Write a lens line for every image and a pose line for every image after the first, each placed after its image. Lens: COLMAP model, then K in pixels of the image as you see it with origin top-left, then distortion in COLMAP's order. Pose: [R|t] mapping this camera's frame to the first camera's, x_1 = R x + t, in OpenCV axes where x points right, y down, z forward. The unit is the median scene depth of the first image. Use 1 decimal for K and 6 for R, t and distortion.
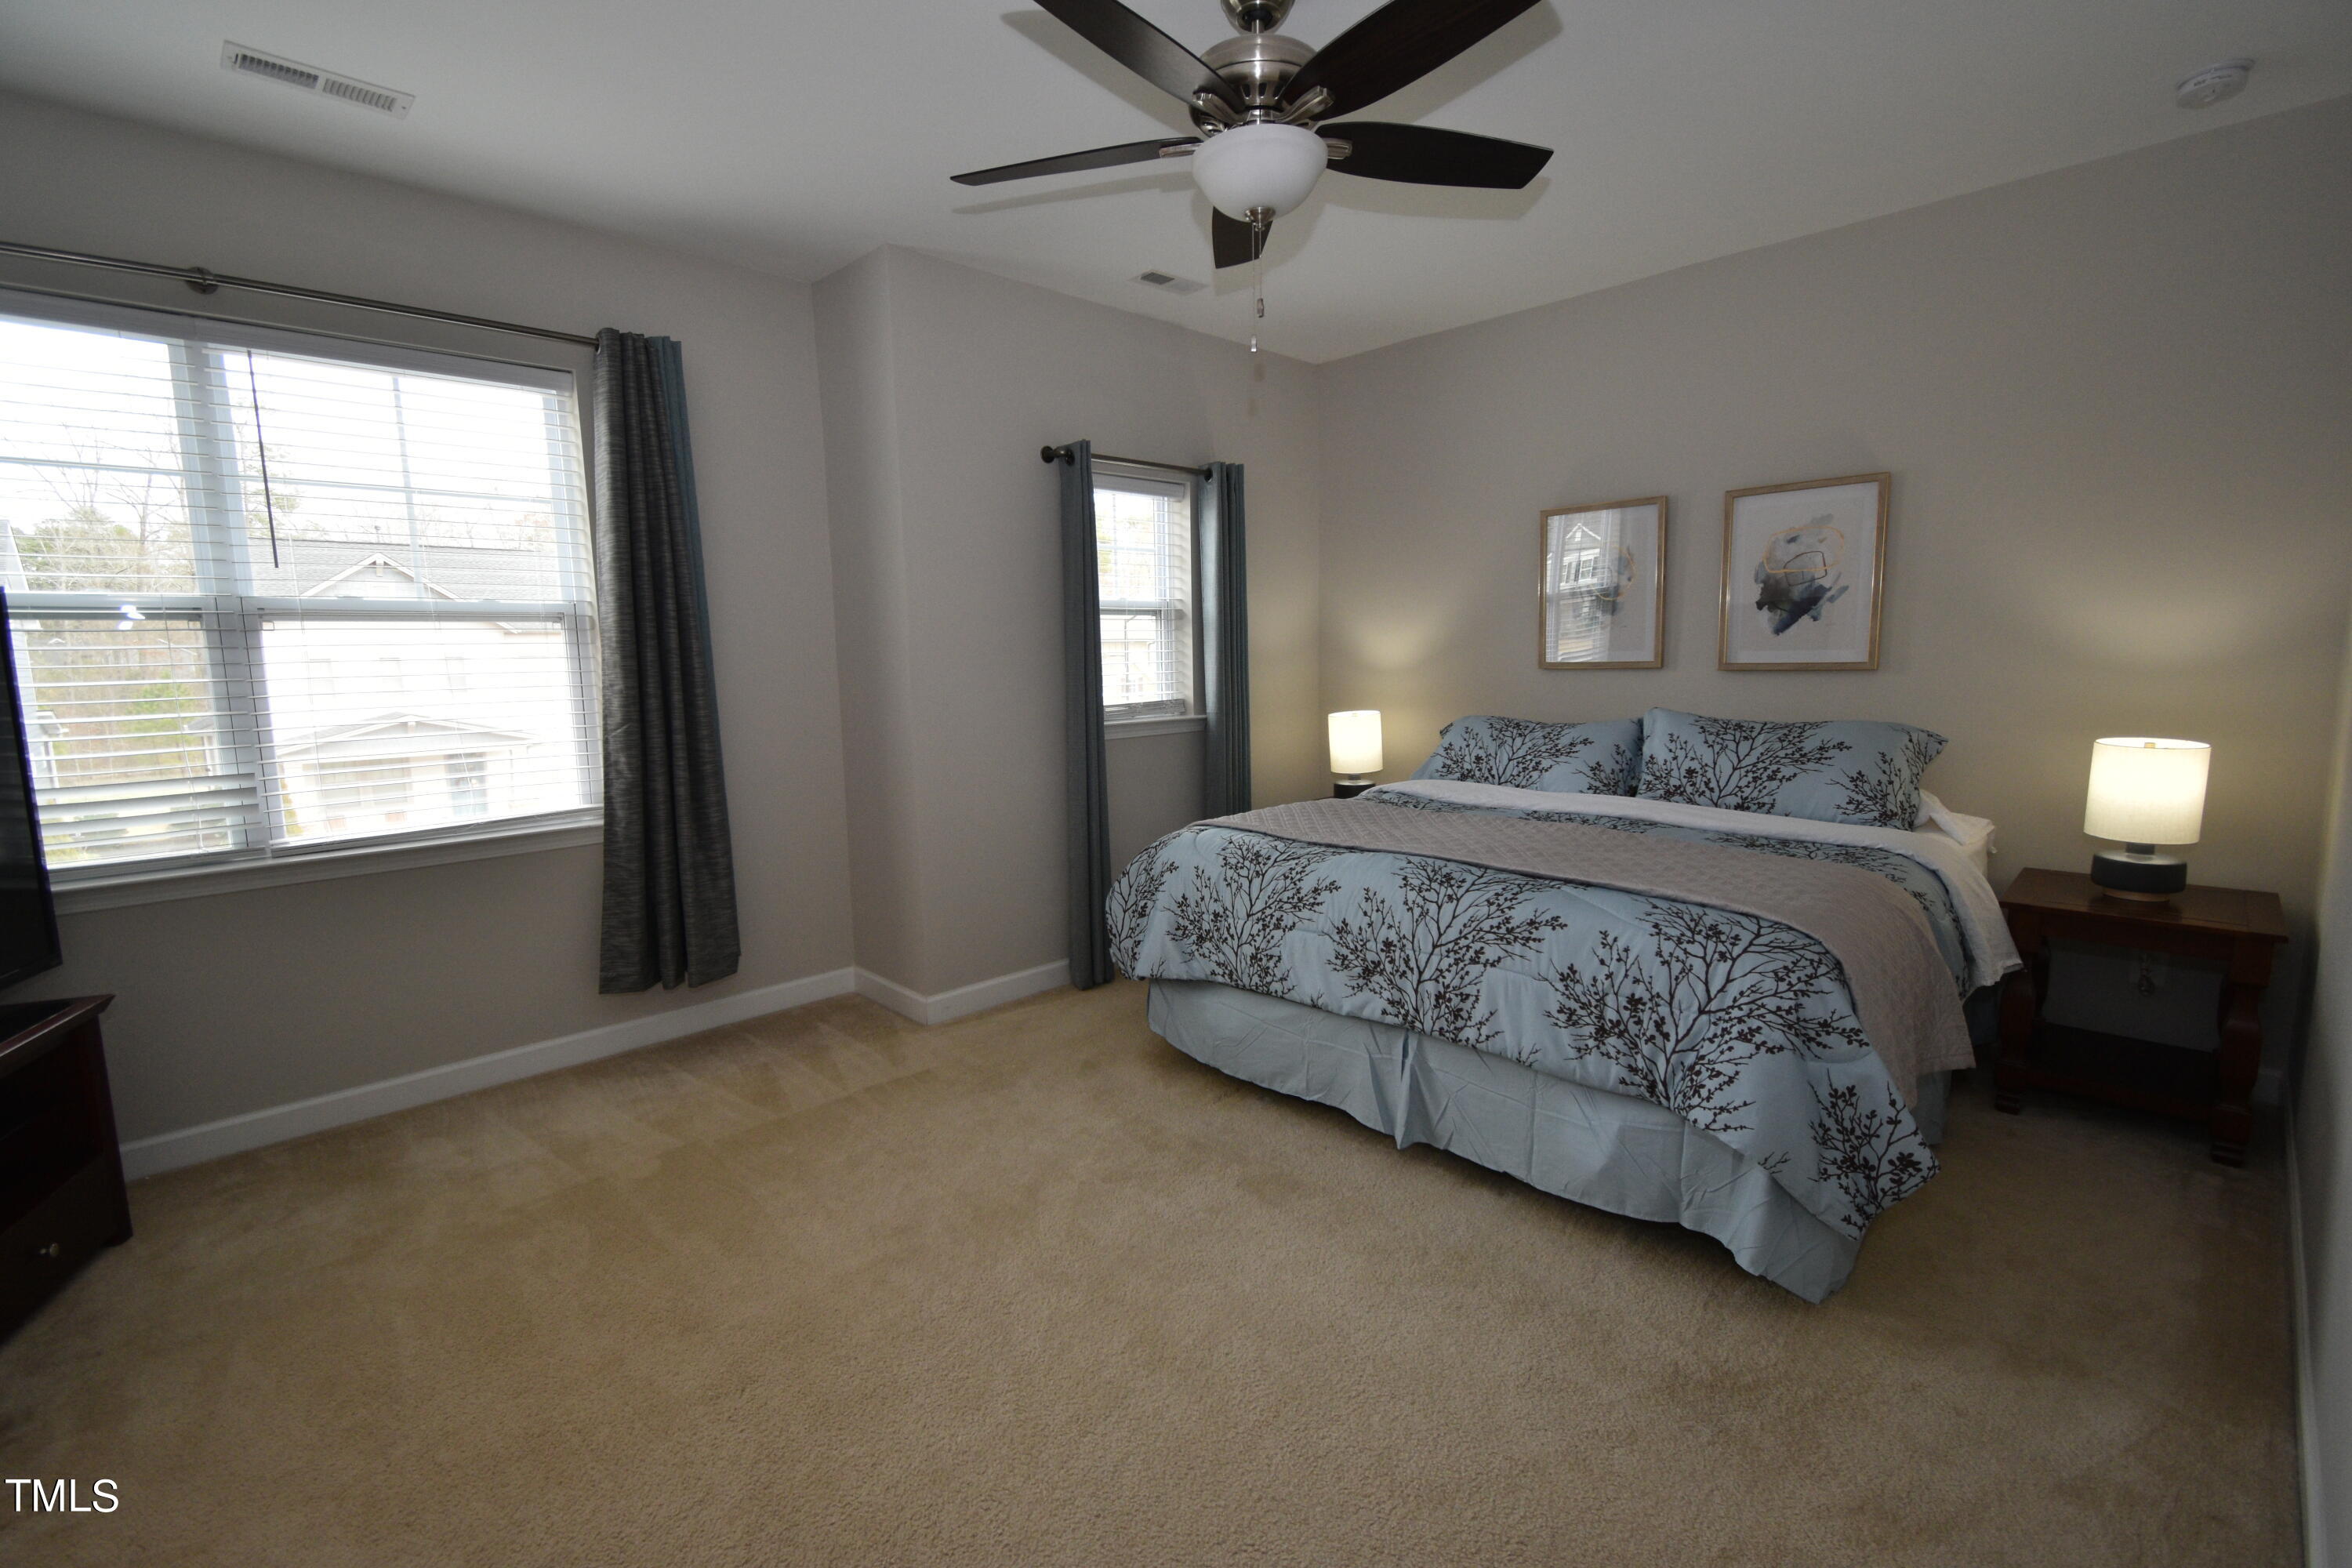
lens RADIAL K [[1033.0, 0, 1172.3], [0, 1033.0, 779.9], [0, 0, 1]] dist [0.008382, -0.004224]
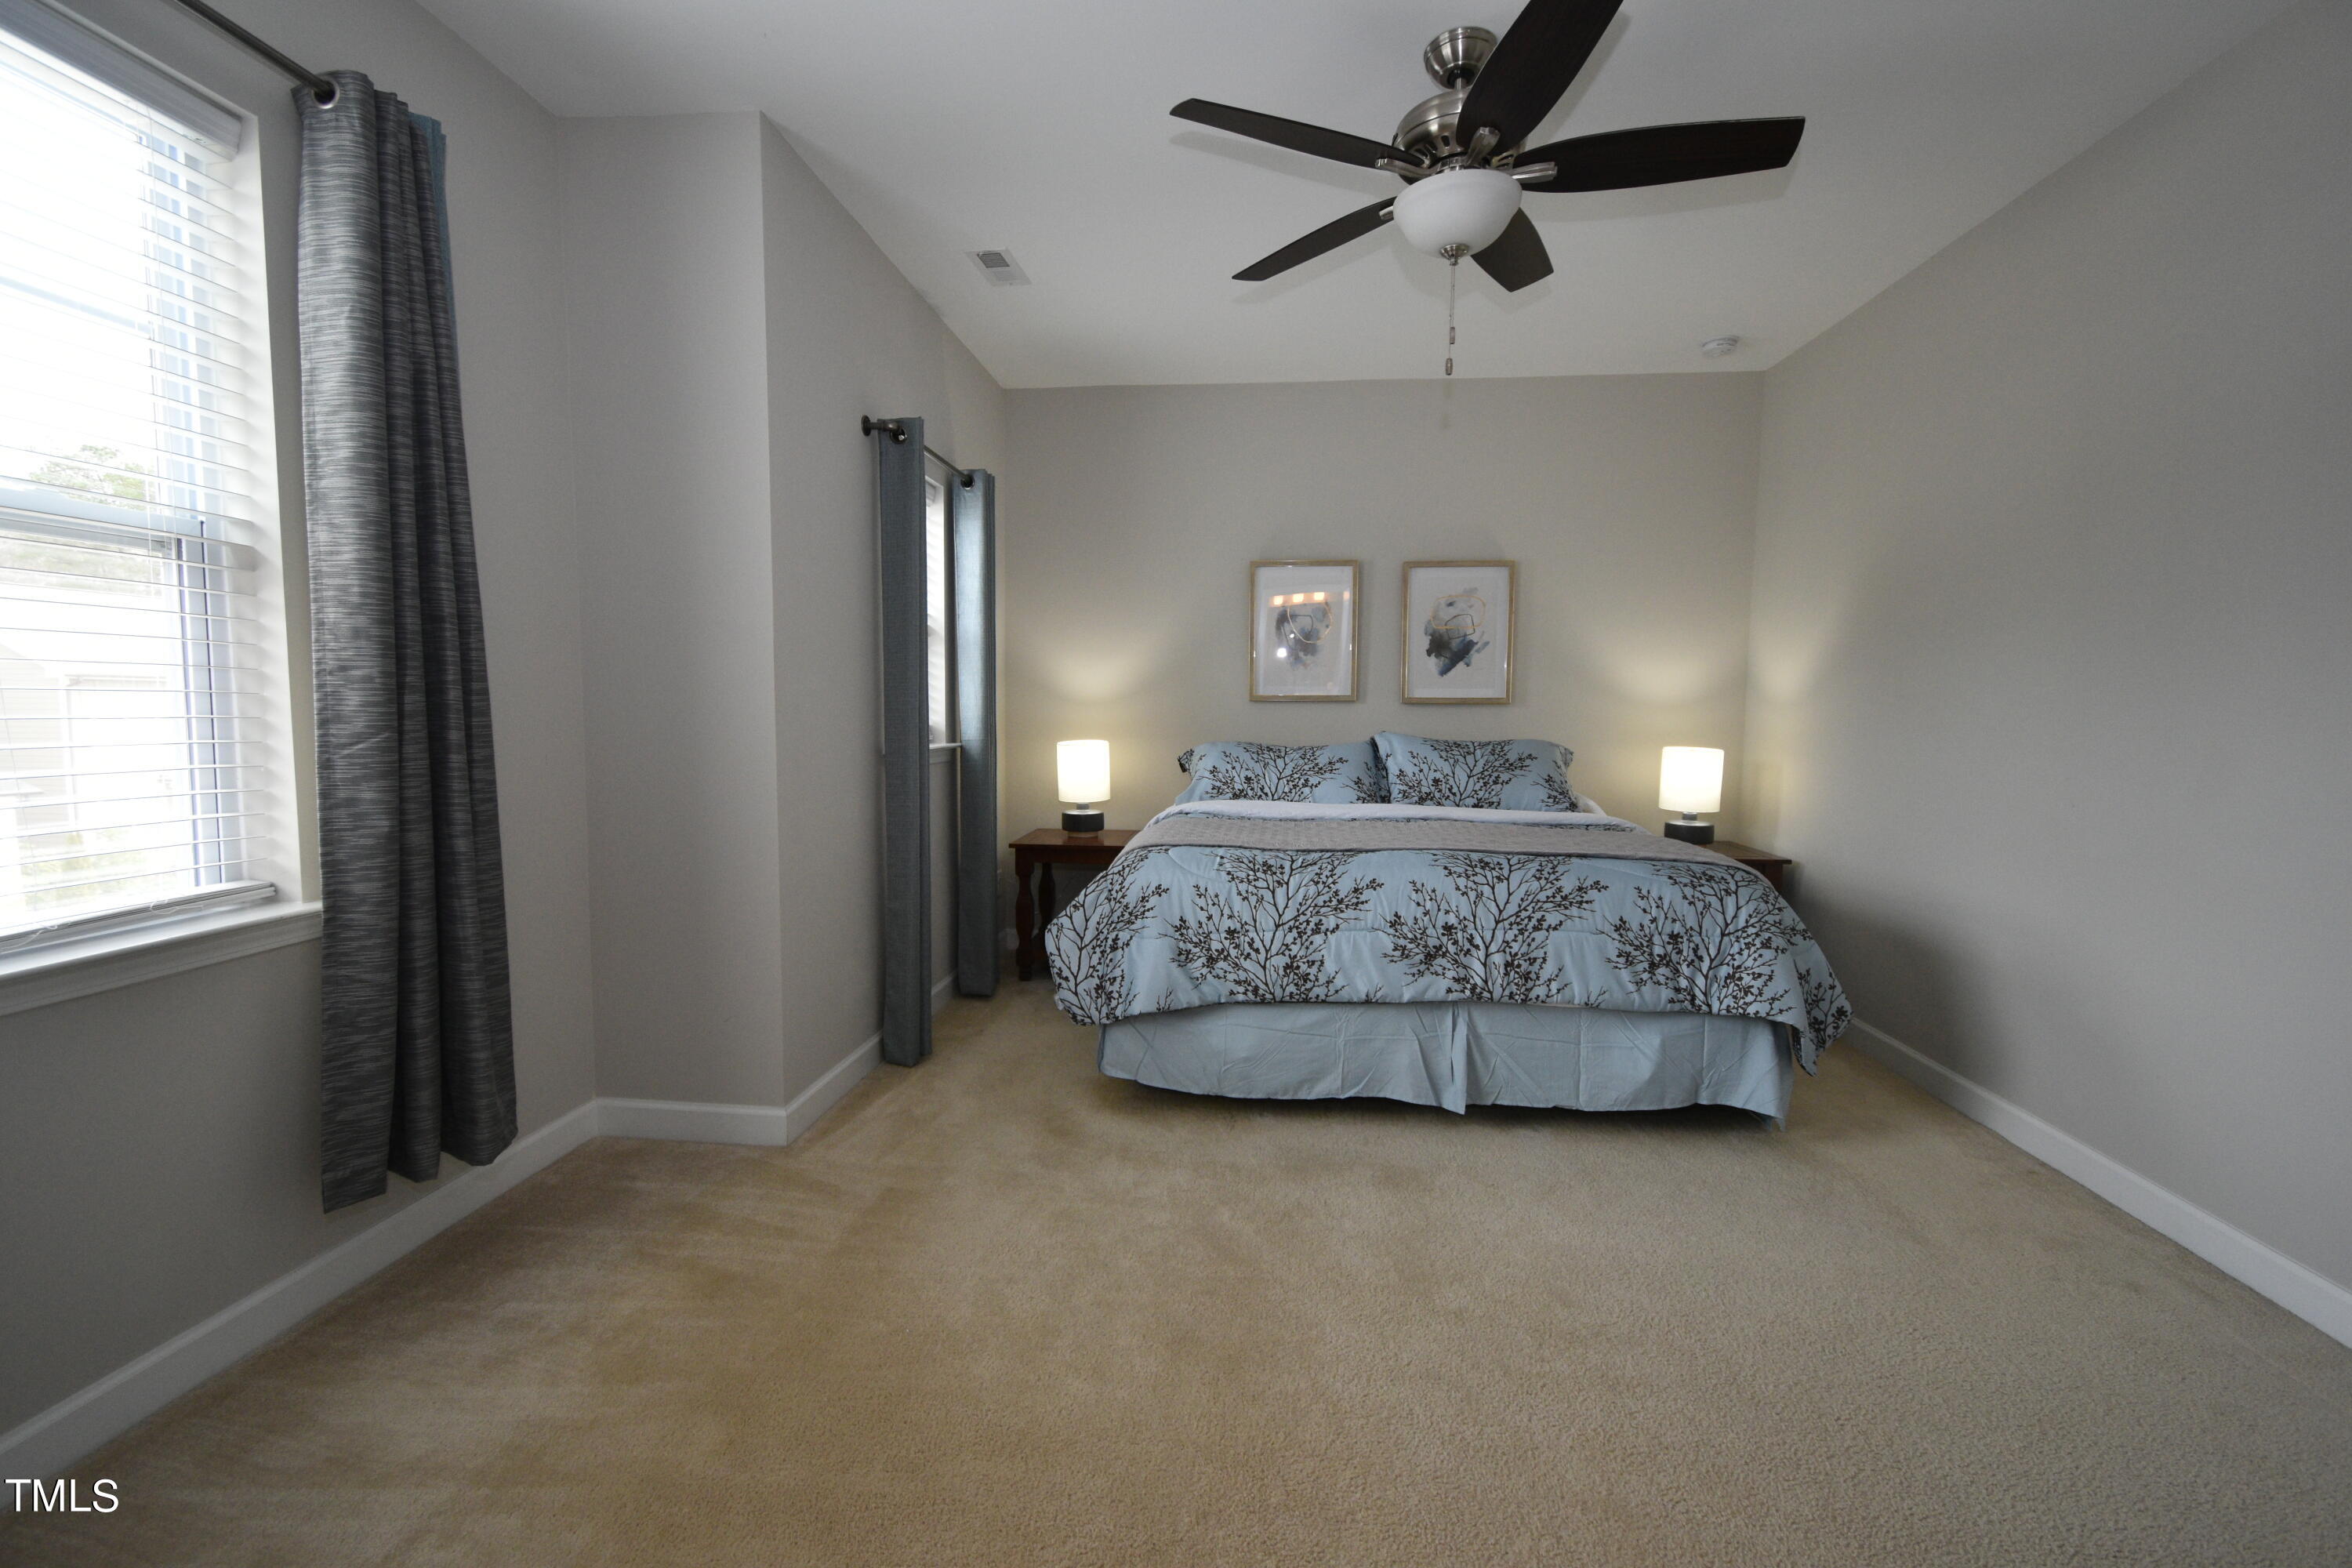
lens RADIAL K [[1033.0, 0, 1162.8], [0, 1033.0, 782.4], [0, 0, 1]] dist [0.008382, -0.004224]
pose [[0.767203, -0.021939, 0.641028, -0.573965], [0.058588, 0.997634, -0.035977, 0.020719], [-0.638722, 0.065158, 0.766673, 0.268846]]
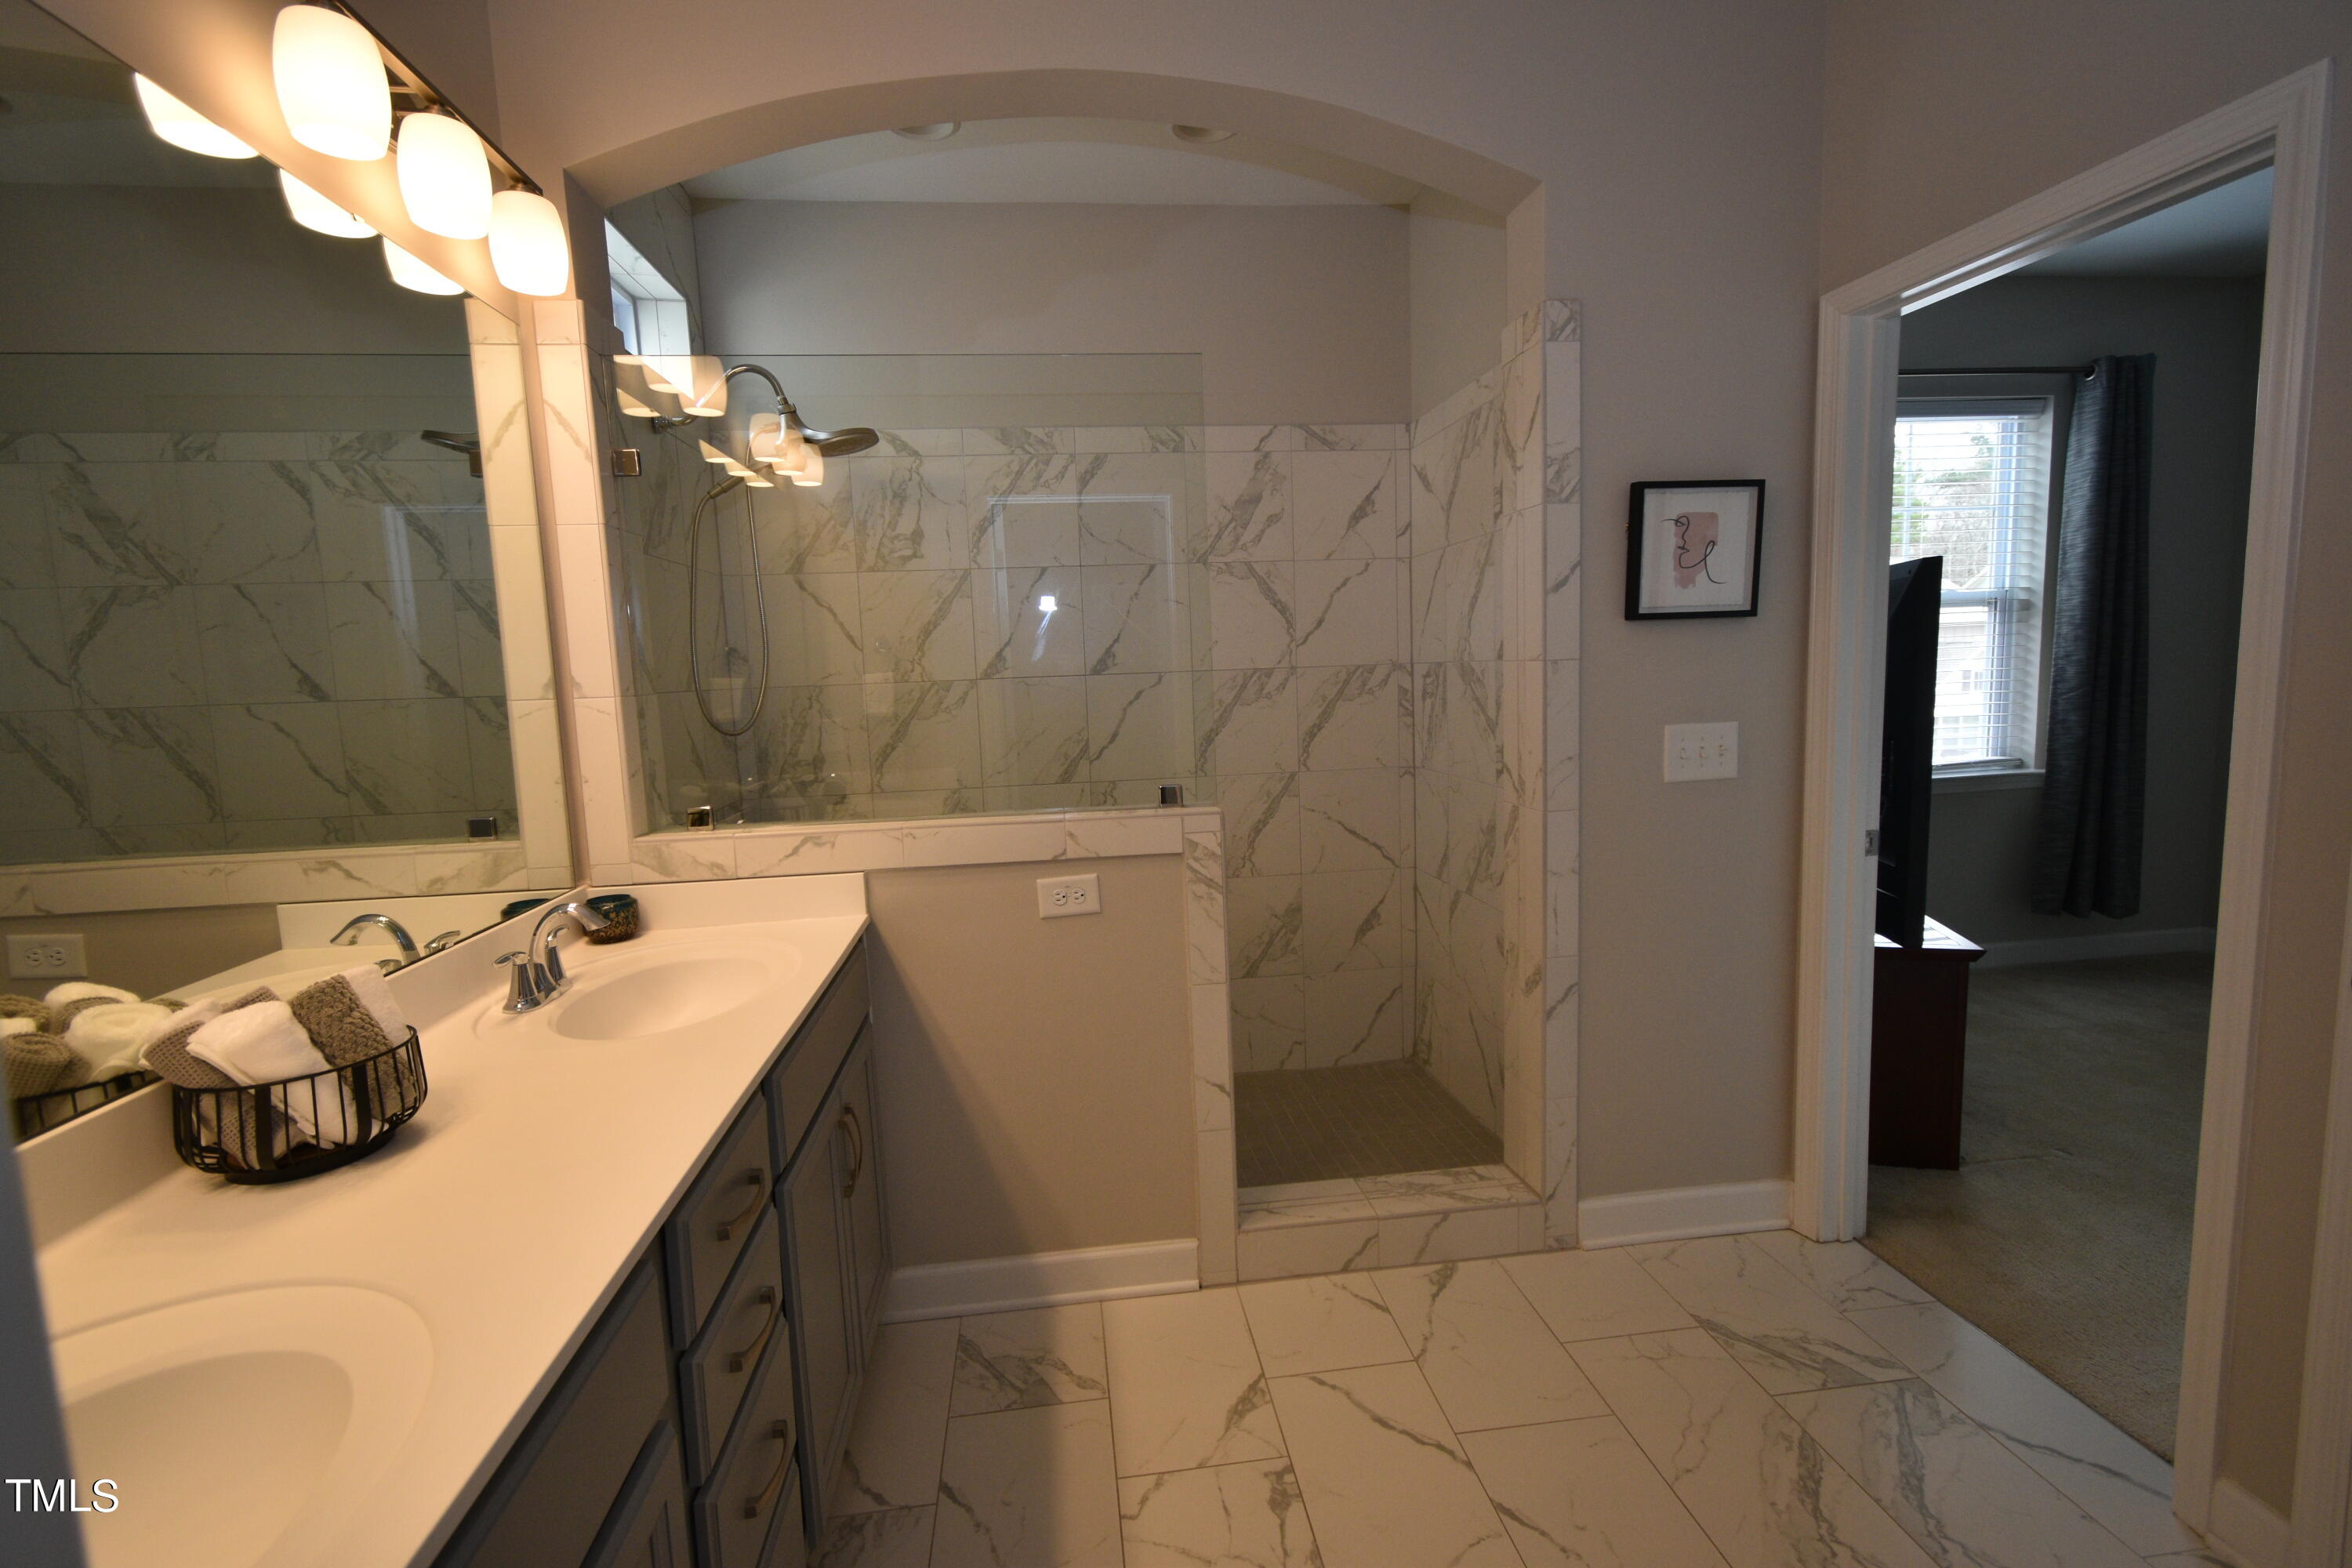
lens RADIAL K [[1033.0, 0, 1176.2], [0, 1033.0, 787.8], [0, 0, 1]] dist [0.008382, -0.004224]
pose [[0.803963, 0.057772, -0.591867, -0.664417], [-0.058736, 0.998118, 0.017643, 0.101649], [0.591772, 0.020580, 0.805843, -0.579893]]
